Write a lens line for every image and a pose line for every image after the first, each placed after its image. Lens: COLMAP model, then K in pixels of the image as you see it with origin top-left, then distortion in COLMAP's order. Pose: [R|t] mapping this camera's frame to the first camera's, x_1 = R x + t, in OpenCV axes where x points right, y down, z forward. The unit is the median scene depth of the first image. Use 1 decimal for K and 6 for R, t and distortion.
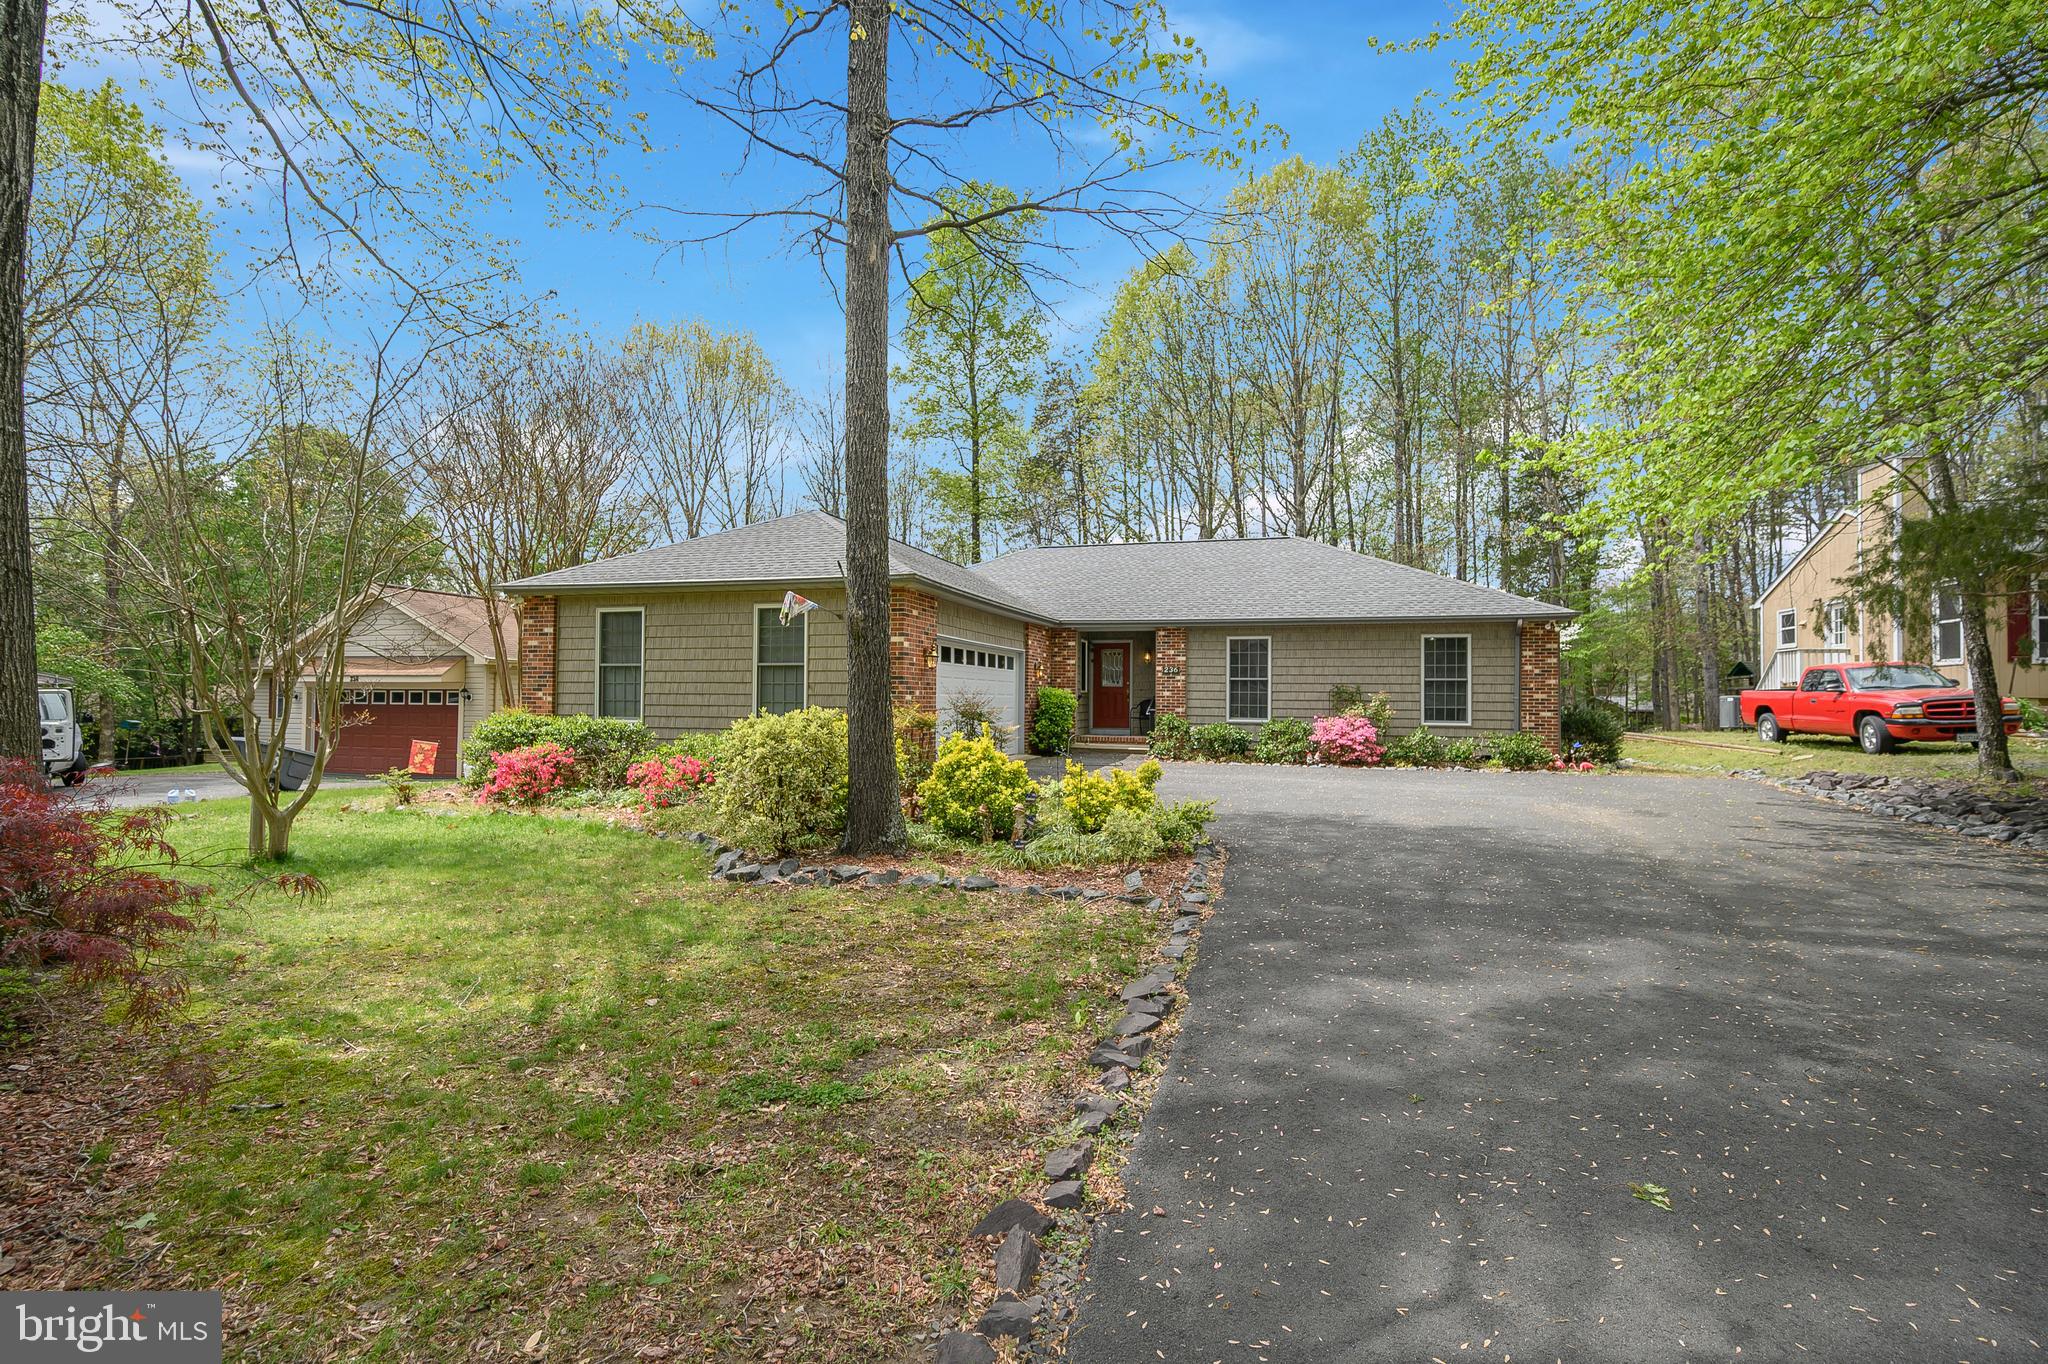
lens RADIAL K [[964.0, 0, 1020.5], [0, 964.0, 684.0], [0, 0, 1]] dist [0.001585, 0.000271]
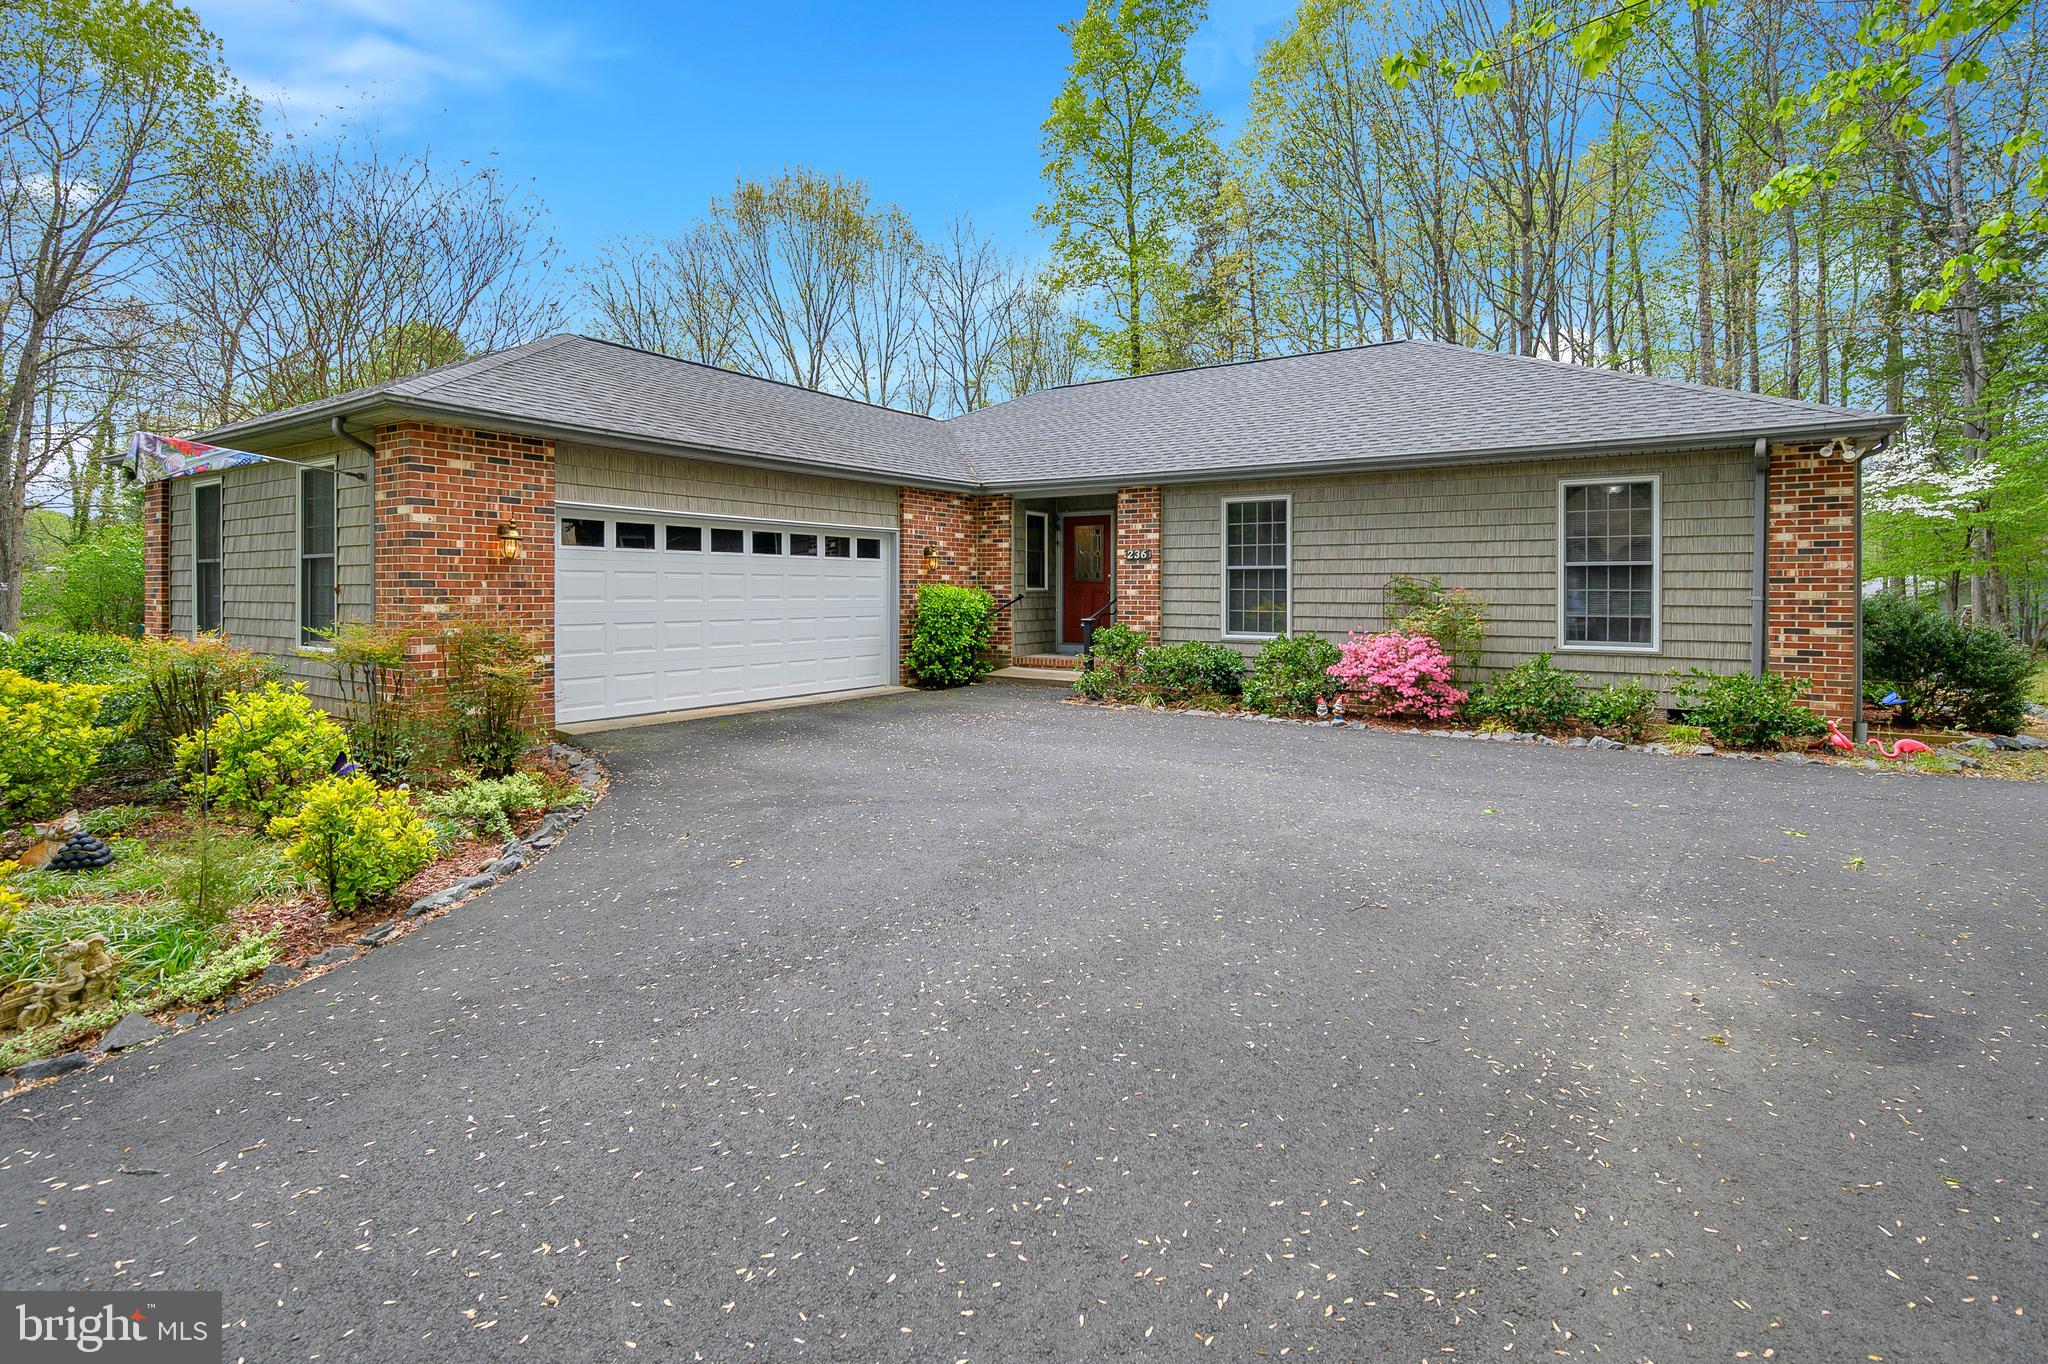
lens RADIAL K [[964.0, 0, 1070.5], [0, 964.0, 588.4], [0, 0, 1]] dist [0.001585, 0.000271]
pose [[0.956725, -0.007459, -0.290896, 0.309142], [0.011405, 0.999864, 0.011872, -0.000583], [0.290768, -0.014676, 0.956681, 0.405661]]
